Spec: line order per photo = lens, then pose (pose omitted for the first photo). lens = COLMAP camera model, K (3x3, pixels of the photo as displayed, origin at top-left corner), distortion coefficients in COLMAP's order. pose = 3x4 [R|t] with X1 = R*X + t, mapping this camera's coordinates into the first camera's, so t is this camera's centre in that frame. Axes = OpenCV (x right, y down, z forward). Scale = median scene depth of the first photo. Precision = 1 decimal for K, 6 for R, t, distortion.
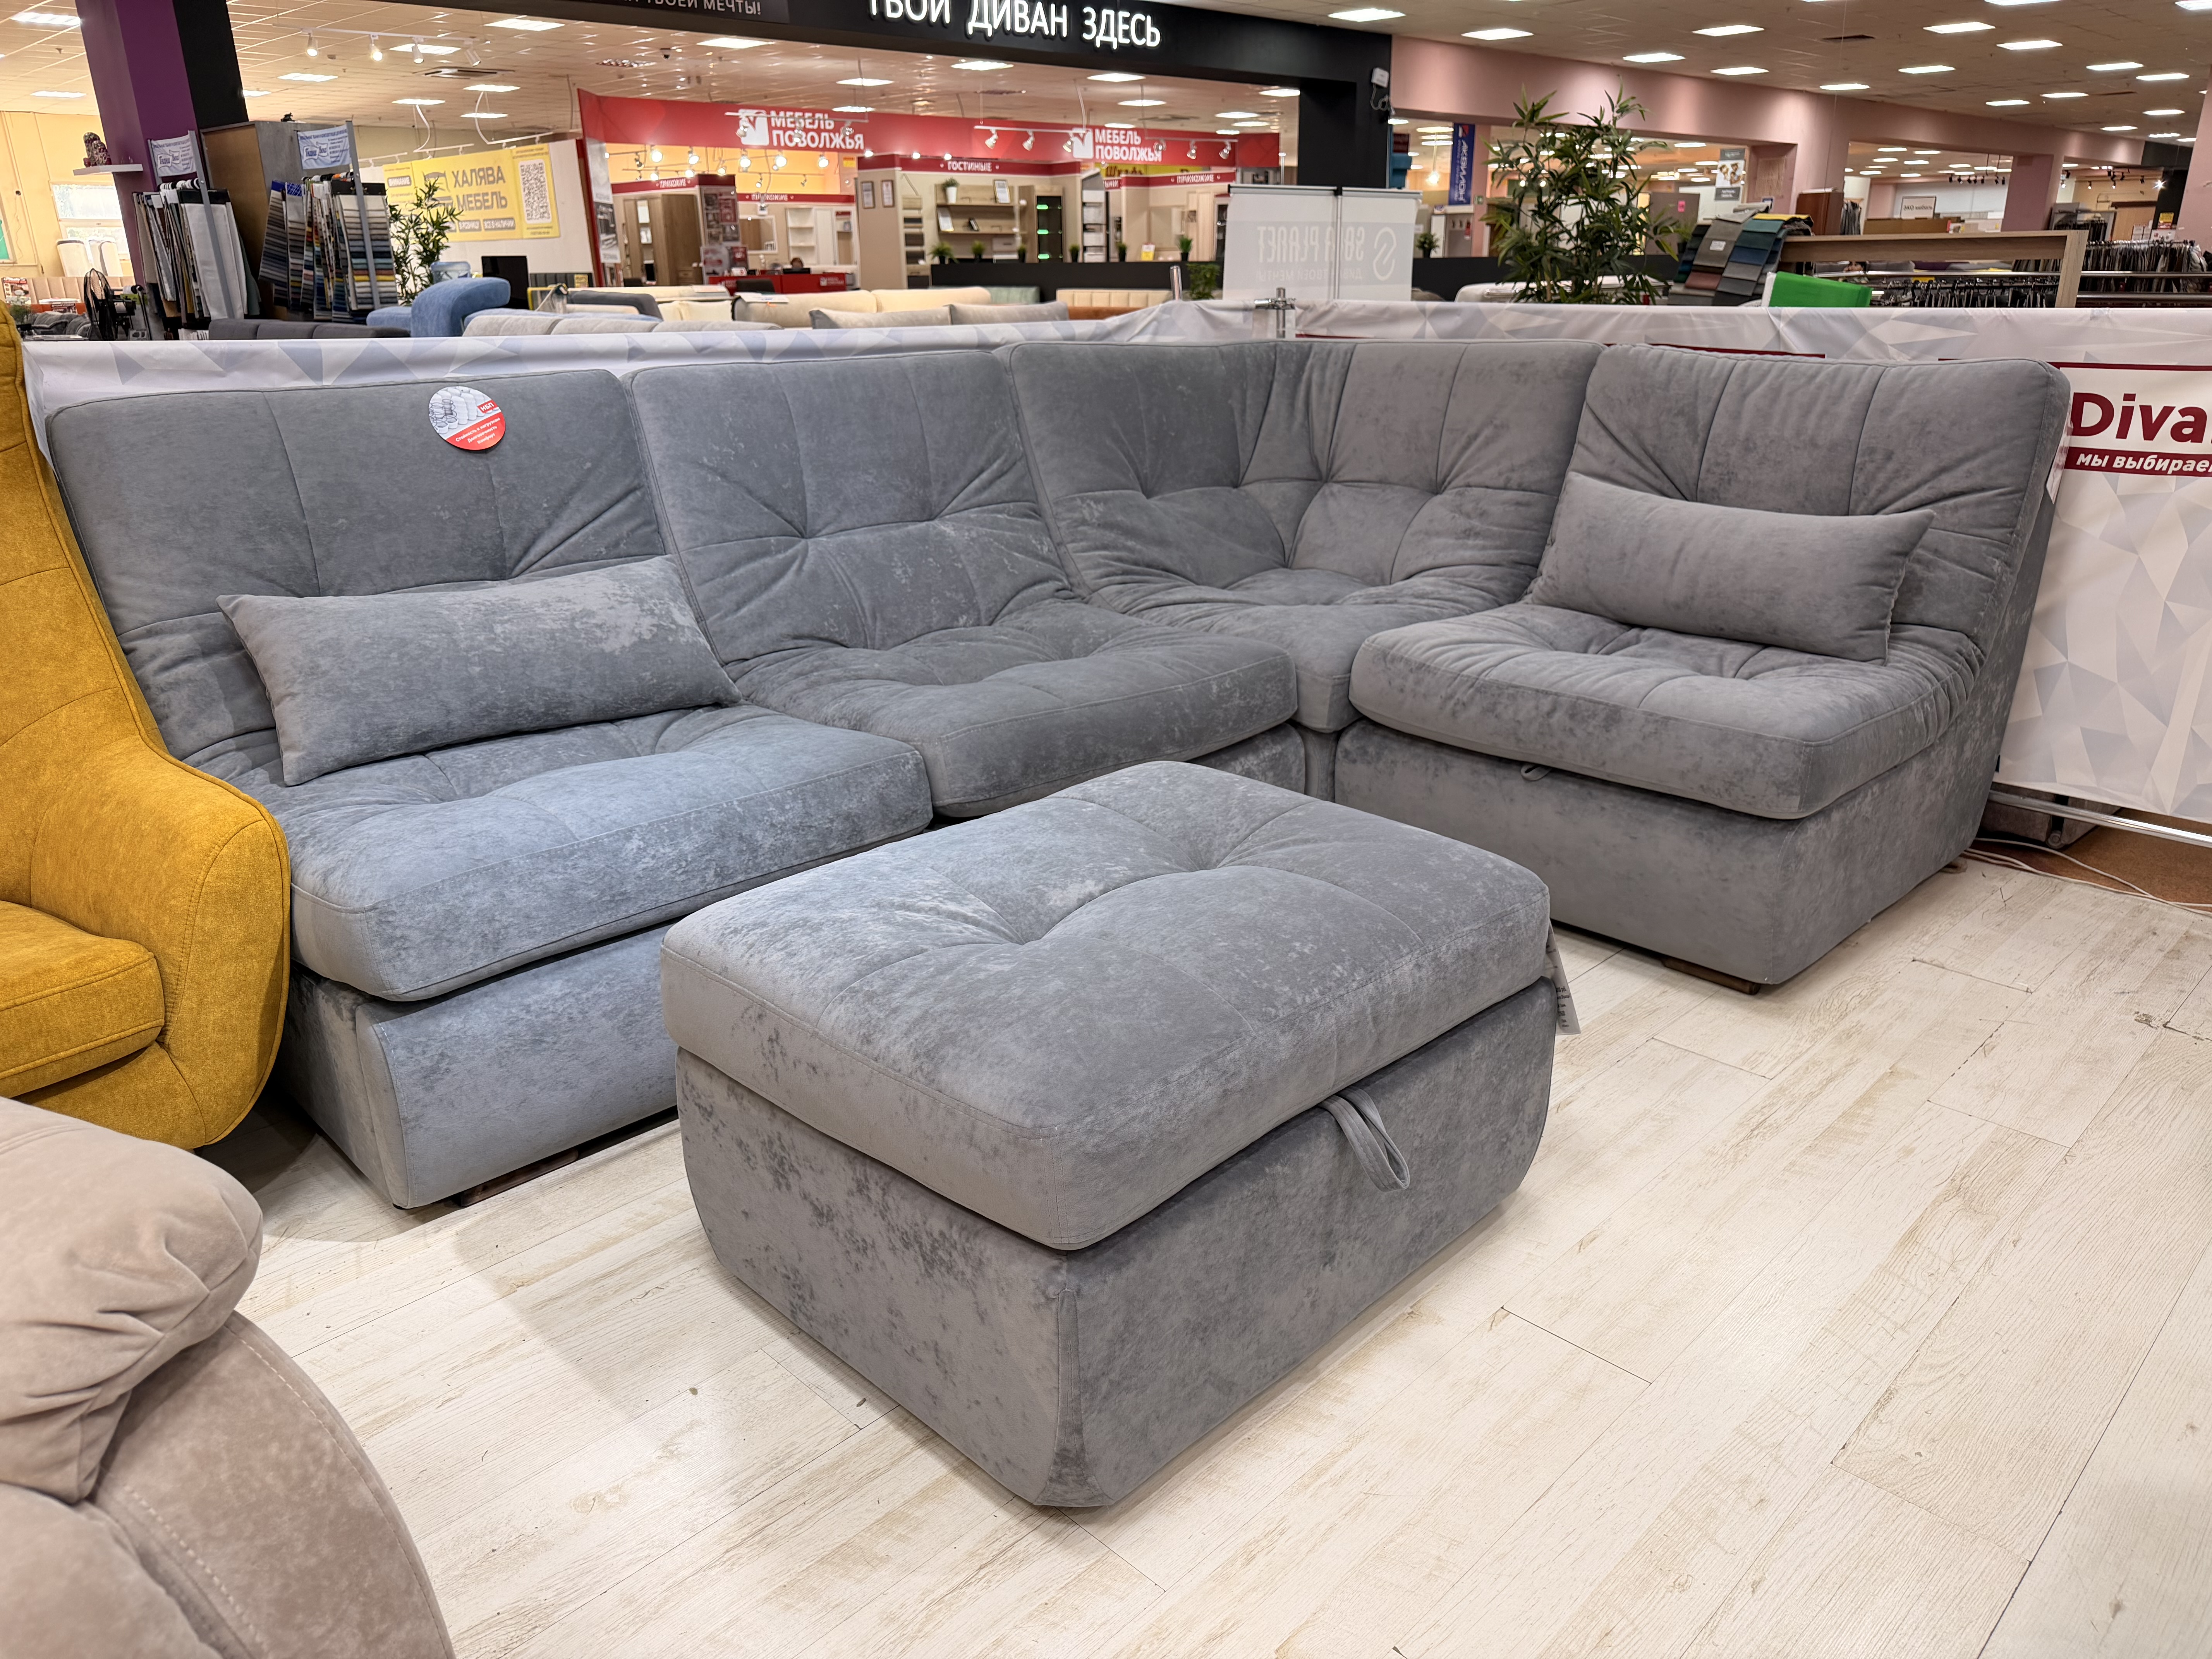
lens RADIAL K [[1547.9, 0, 1116.4], [0, 1547.9, 844.7], [0, 0, 1]] dist [0.027971, -0.036663]
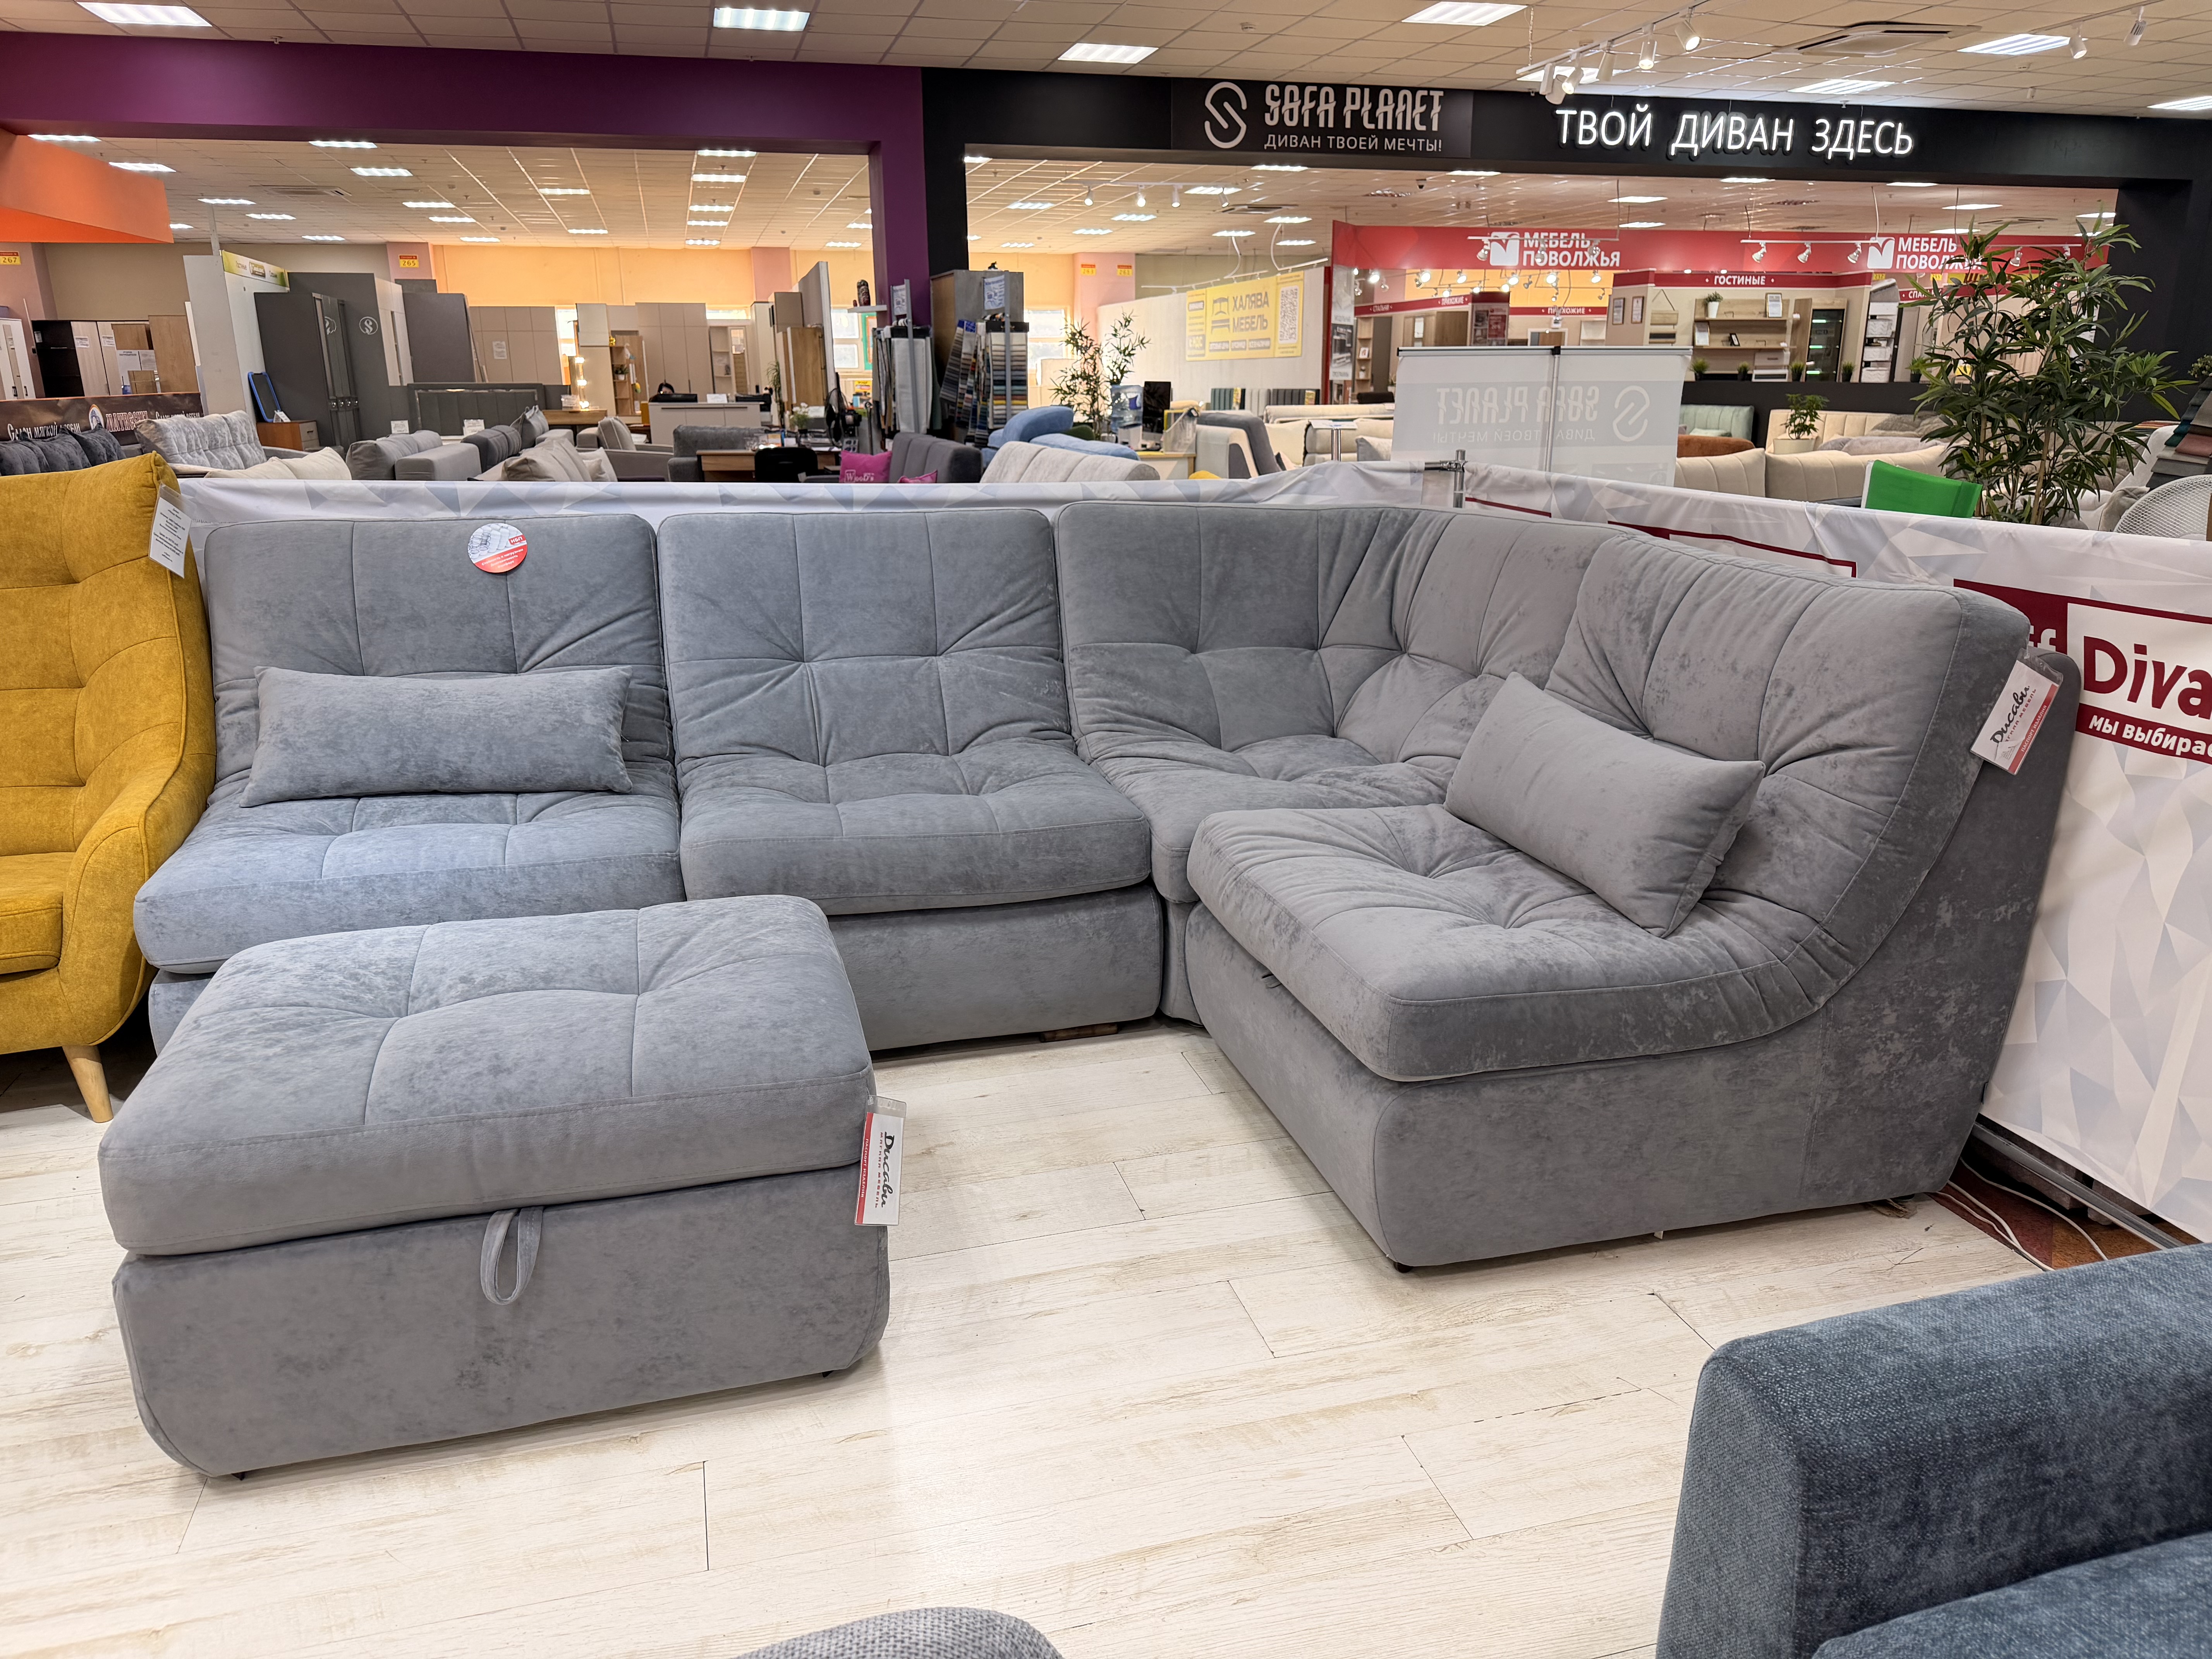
lens RADIAL K [[1547.9, 0, 1100.4], [0, 1547.9, 846.5], [0, 0, 1]] dist [0.027971, -0.036663]
pose [[0.867064, 0.152970, -0.474131, 0.463133], [-0.181060, 0.983375, -0.013844, -0.071746], [0.464131, 0.097850, 0.880345, 0.083768]]
